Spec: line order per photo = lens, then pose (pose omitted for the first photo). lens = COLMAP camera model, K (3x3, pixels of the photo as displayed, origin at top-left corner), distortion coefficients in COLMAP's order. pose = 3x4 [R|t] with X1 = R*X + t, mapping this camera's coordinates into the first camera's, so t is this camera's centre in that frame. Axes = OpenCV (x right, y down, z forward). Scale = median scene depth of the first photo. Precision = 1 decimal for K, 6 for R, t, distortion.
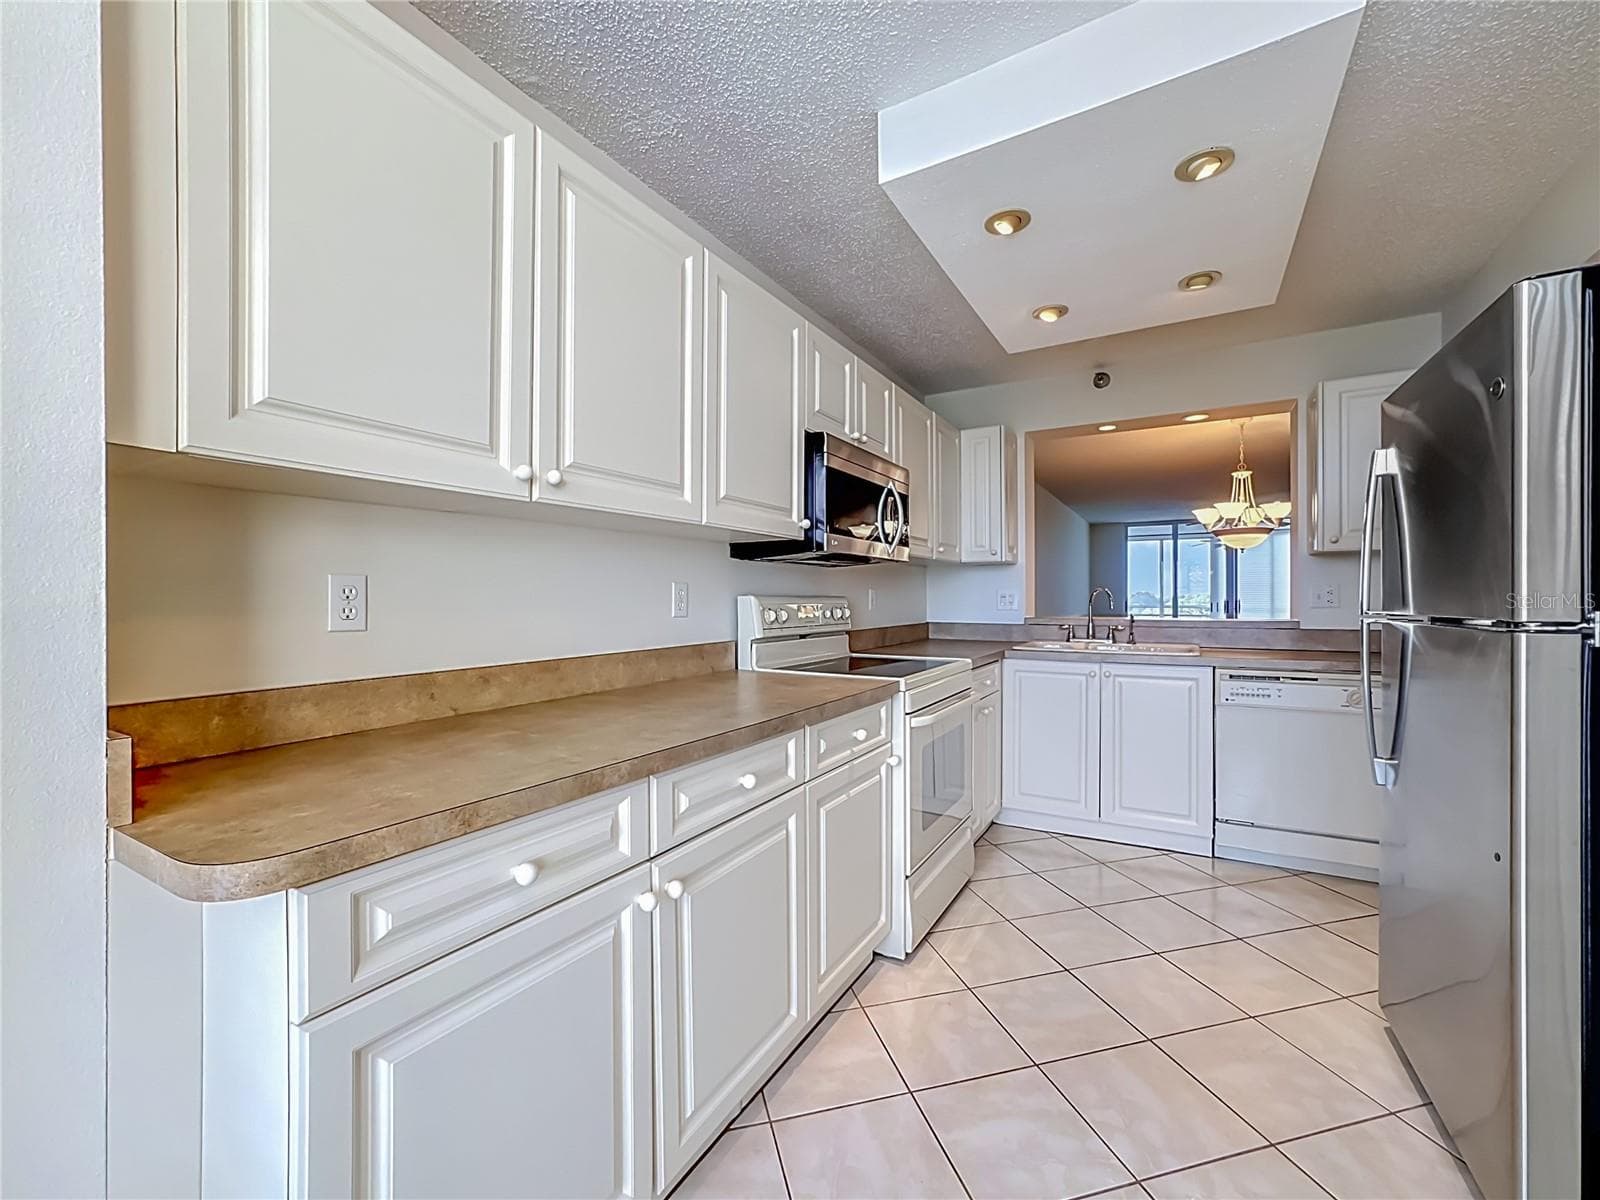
lens RADIAL K [[660.3, 0, 797.4], [0, 660.3, 602.5], [0, 0, 1]] dist [-0.047391, 0.025375]
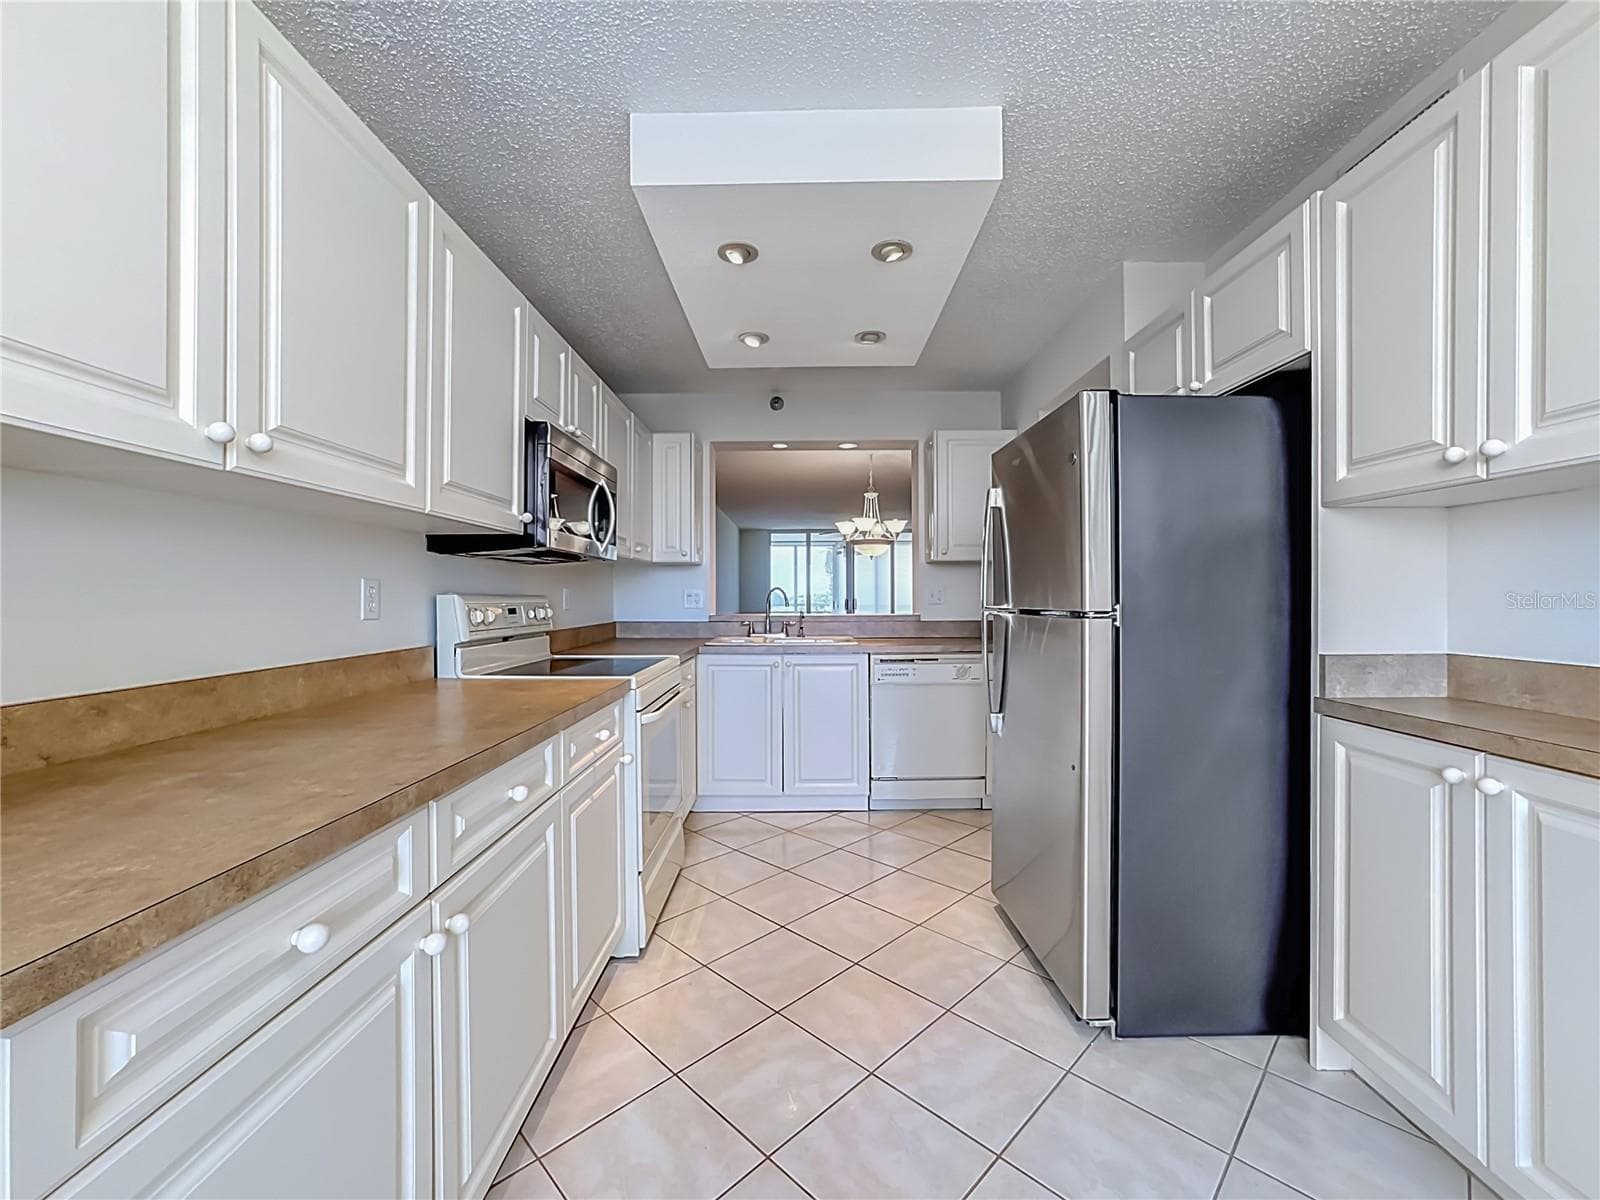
lens RADIAL K [[662.3, 0, 802.6], [0, 662.3, 598.6], [0, 0, 1]] dist [-0.040707, 0.021232]
pose [[0.860083, -0.001747, 0.510151, -0.110947], [0.004437, 0.999982, -0.004057, 0.000977], [-0.510135, 0.005753, 0.860075, -0.001419]]
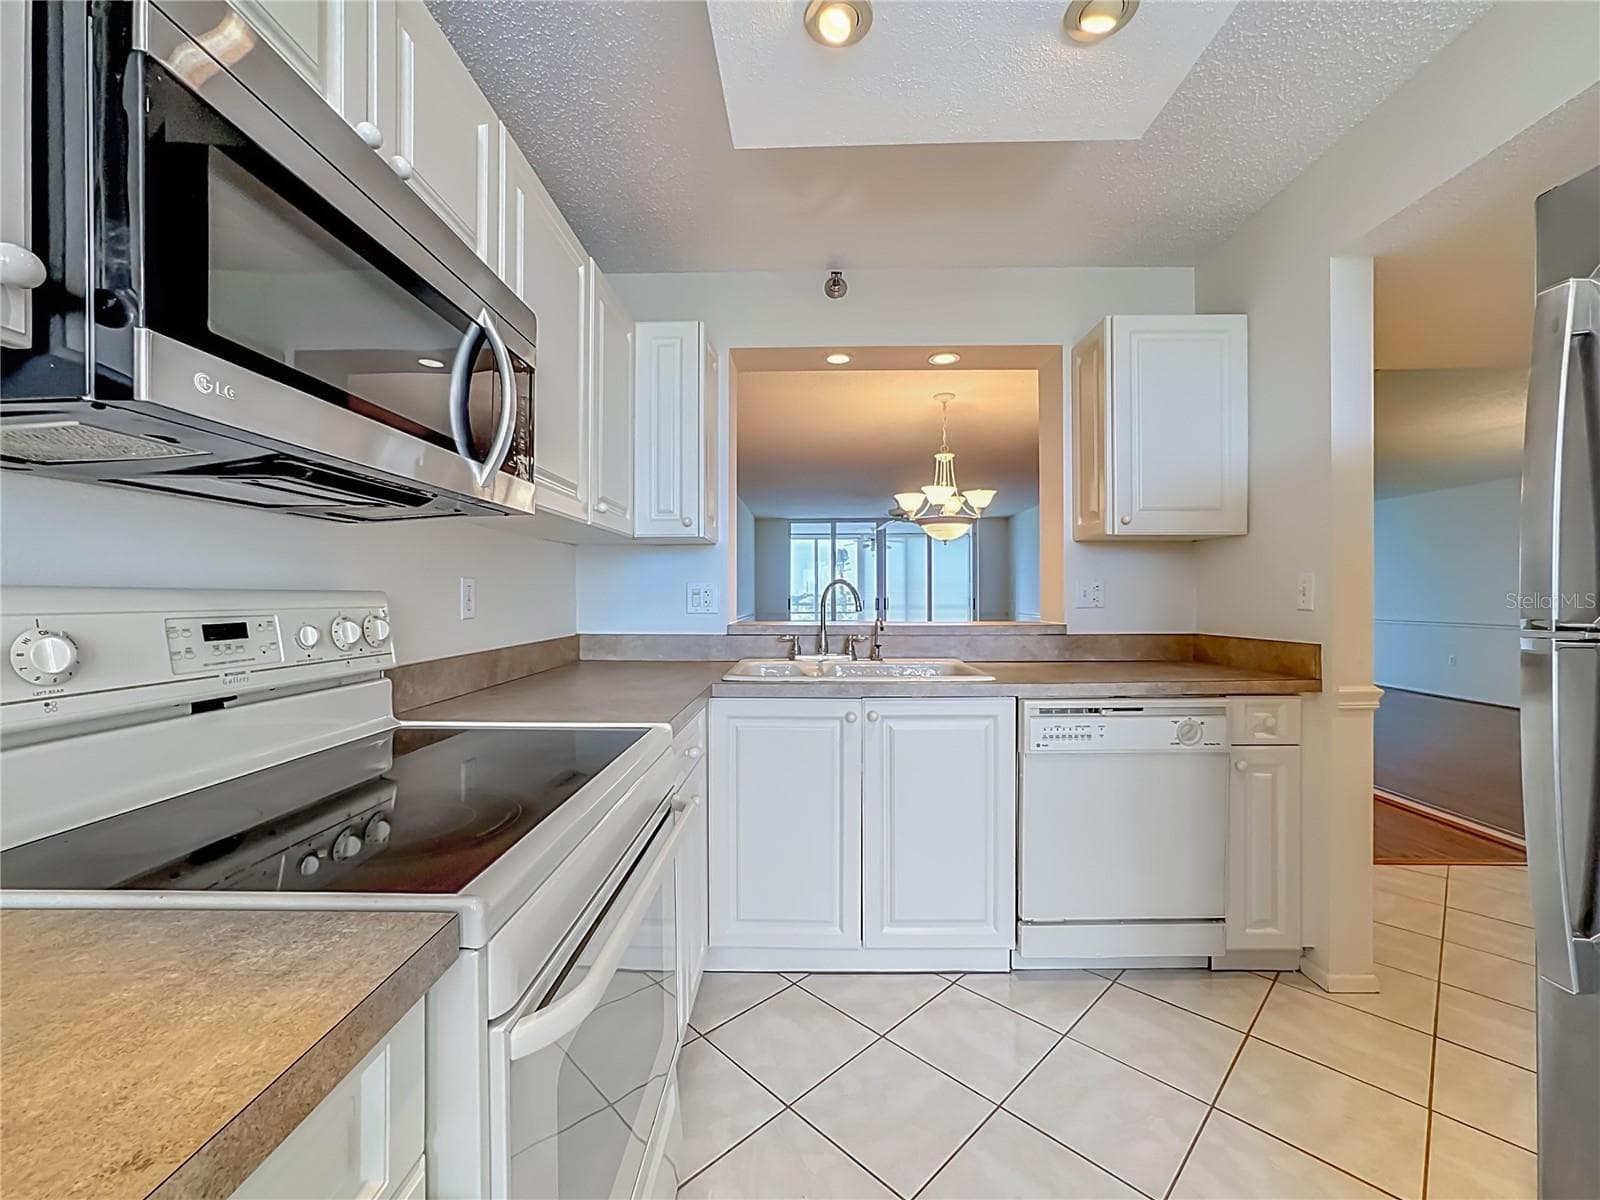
lens RADIAL K [[660.3, 0, 797.4], [0, 660.3, 602.5], [0, 0, 1]] dist [-0.047391, 0.025375]
pose [[0.870897, -0.004305, 0.491446, 0.121100], [0.002765, 0.999989, 0.003861, -0.003186], [-0.491457, -0.002003, 0.870899, 0.591988]]
